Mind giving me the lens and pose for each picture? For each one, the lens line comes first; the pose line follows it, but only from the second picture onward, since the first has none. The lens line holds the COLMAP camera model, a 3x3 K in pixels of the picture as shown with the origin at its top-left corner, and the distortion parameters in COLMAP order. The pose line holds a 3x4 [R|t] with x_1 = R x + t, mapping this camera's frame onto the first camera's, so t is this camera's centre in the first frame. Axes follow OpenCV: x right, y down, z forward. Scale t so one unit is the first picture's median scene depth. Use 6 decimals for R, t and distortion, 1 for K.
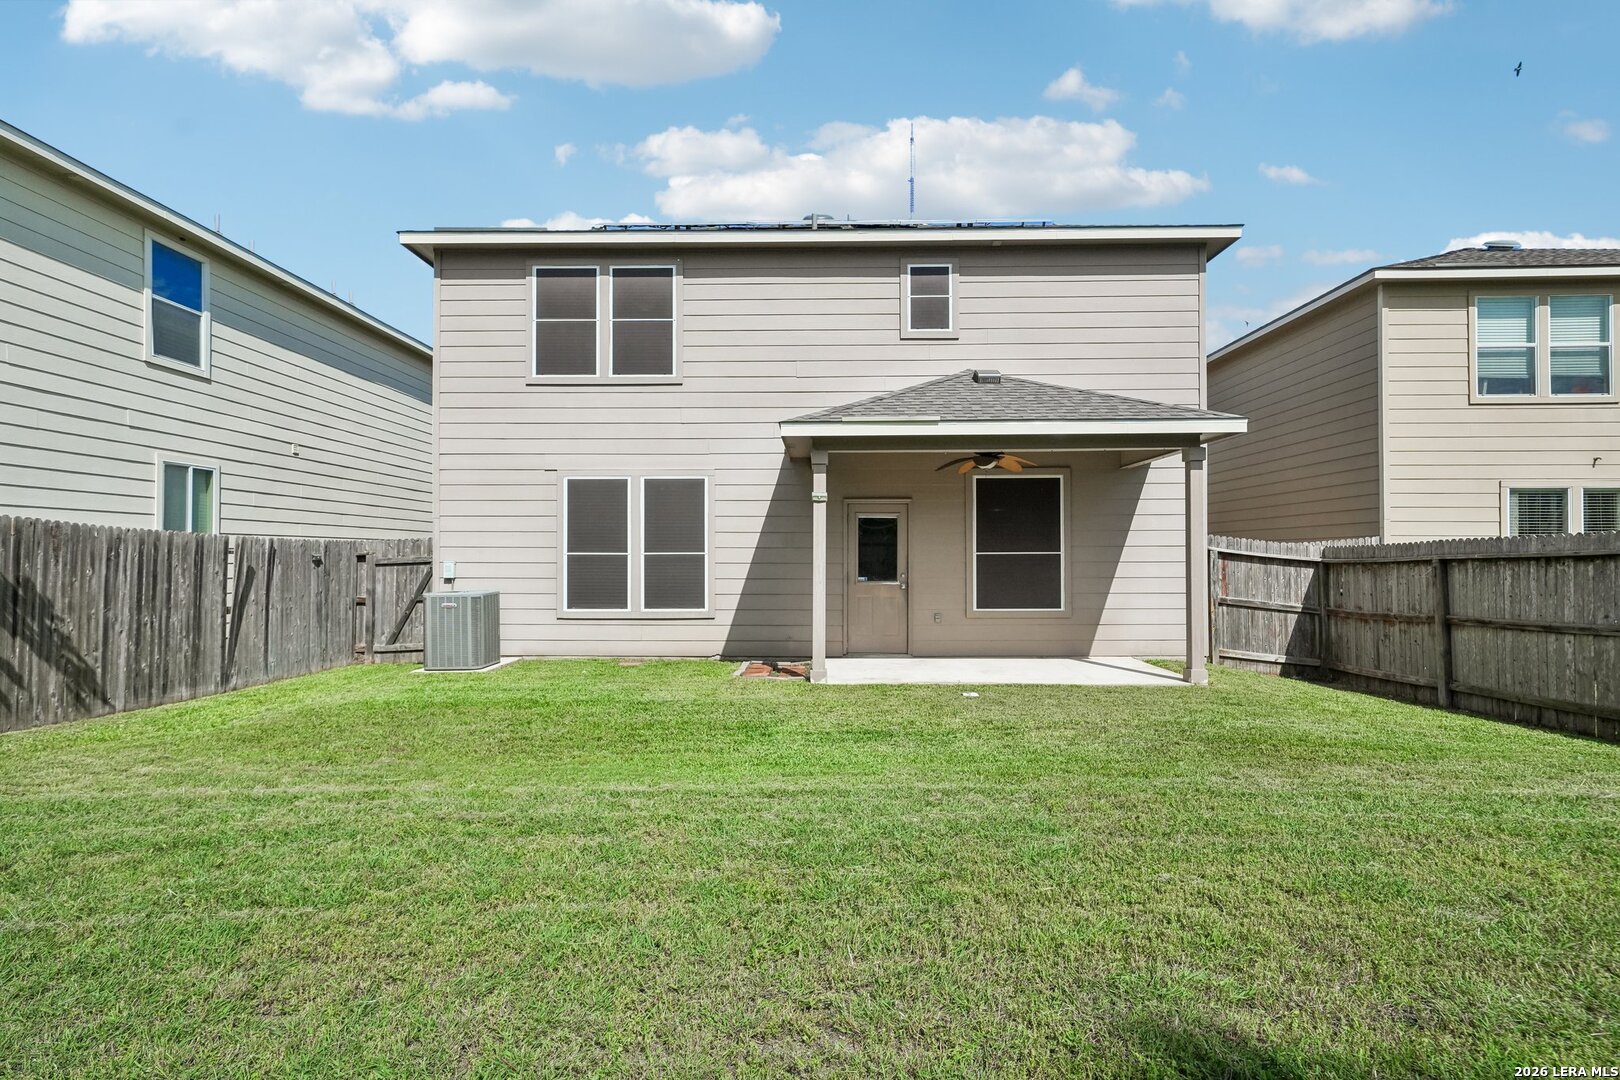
lens RADIAL K [[825.7, 0, 810.0], [0, 825.7, 540.0], [0, 0, 1]] dist [0.016257, 0.000367]
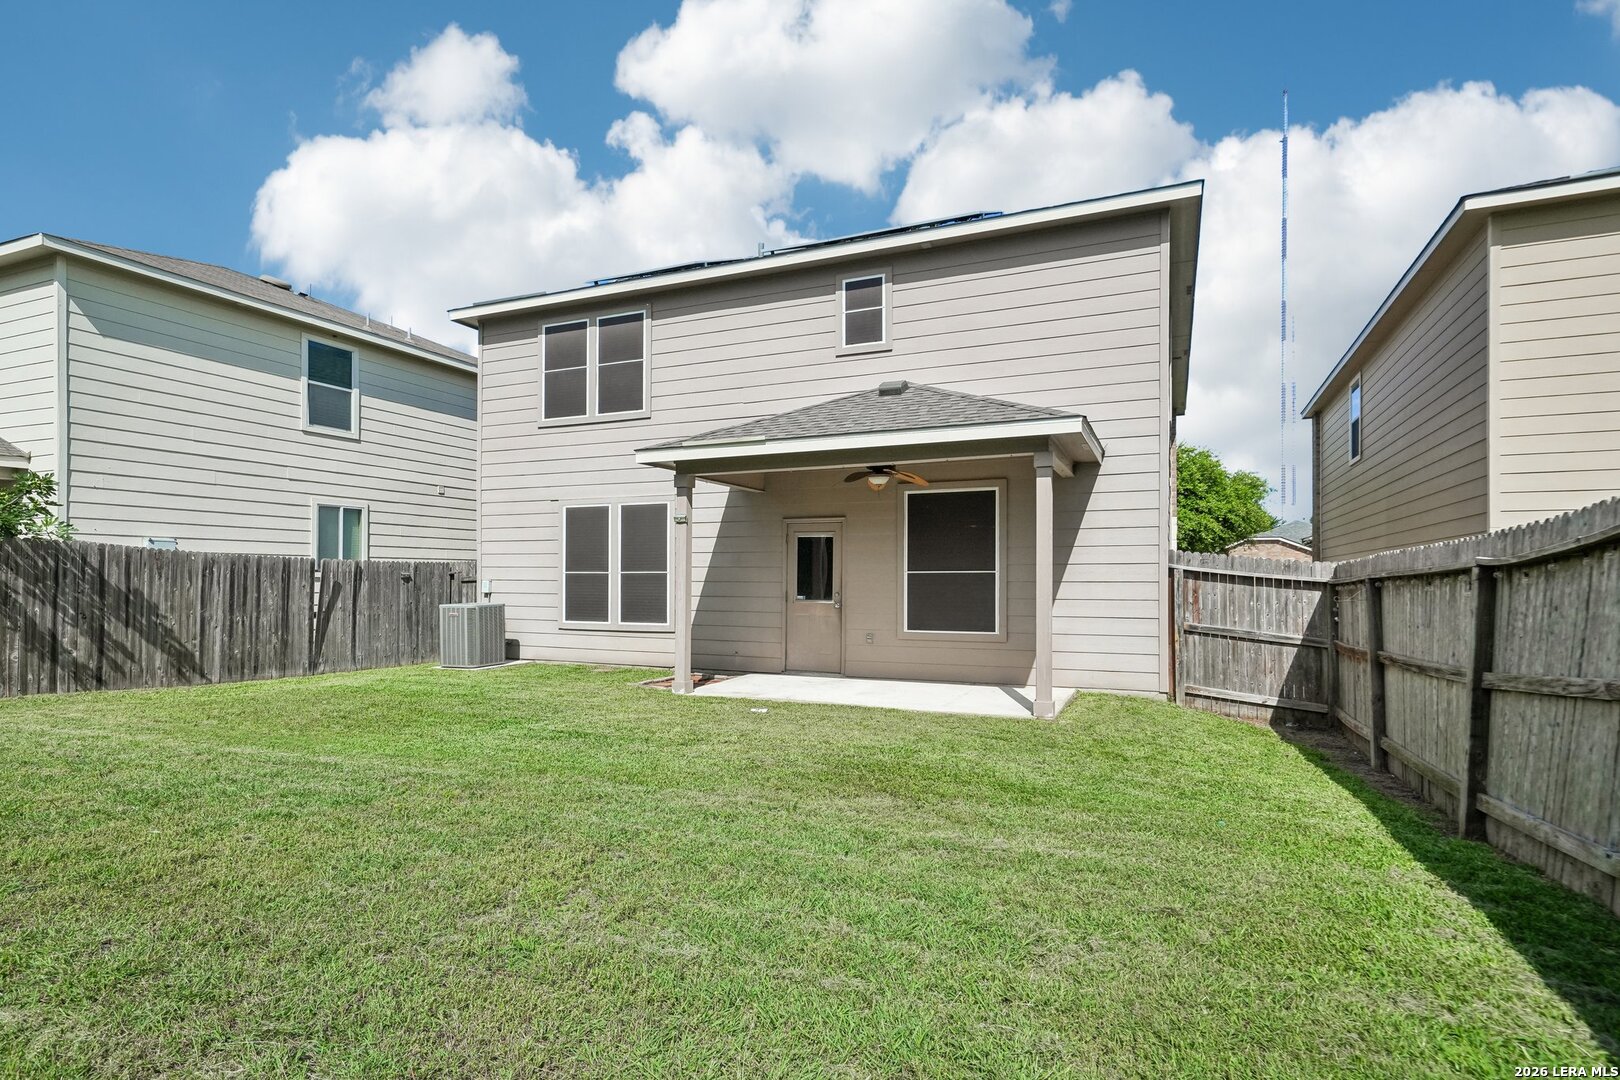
lens RADIAL K [[832.1, 0, 808.9], [0, 832.1, 569.1], [0, 0, 1]] dist [0.013805, 0.000145]
pose [[0.921186, -0.001439, -0.389121, 0.470228], [0.004818, 0.999959, 0.007709, 0.004421], [0.389094, -0.008976, 0.921154, 0.064006]]
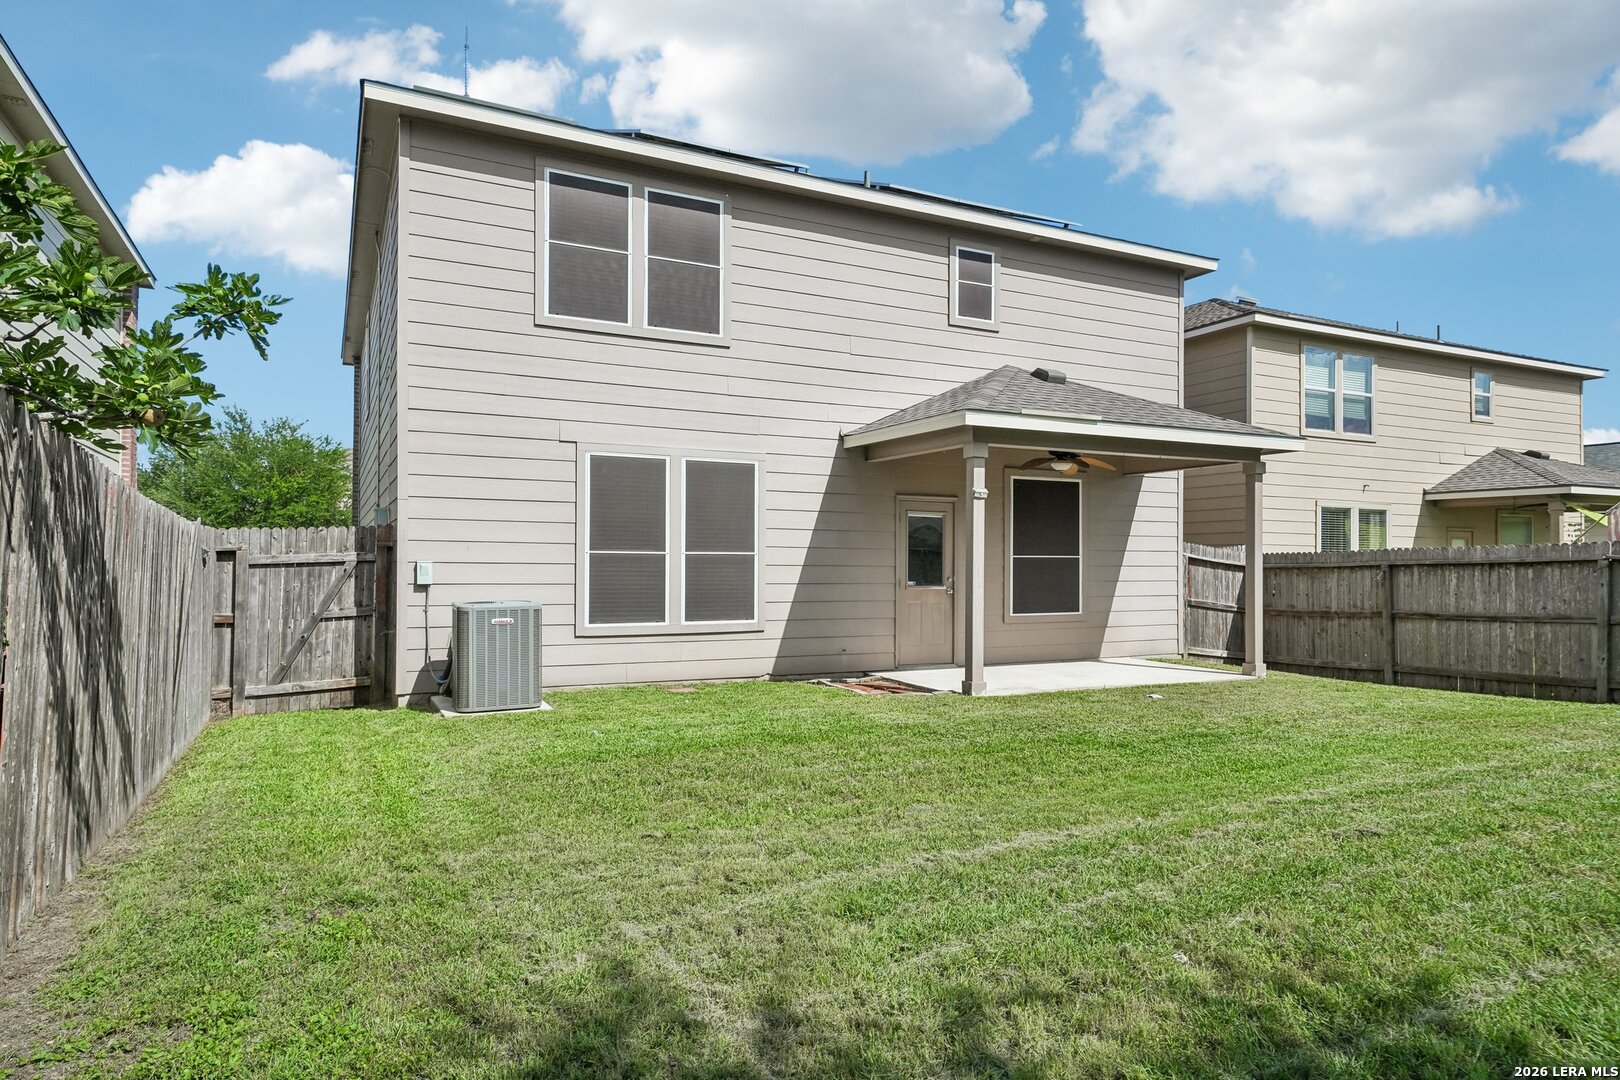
lens RADIAL K [[954.6, 0, 812.7], [0, 954.6, 546.5], [0, 0, 1]] dist [0.020356, -0.000104]
pose [[0.885899, 0.013928, 0.463669, -0.522405], [-0.016136, 0.999869, 0.000795, 0.007358], [-0.463598, -0.008186, 0.886008, 0.118256]]
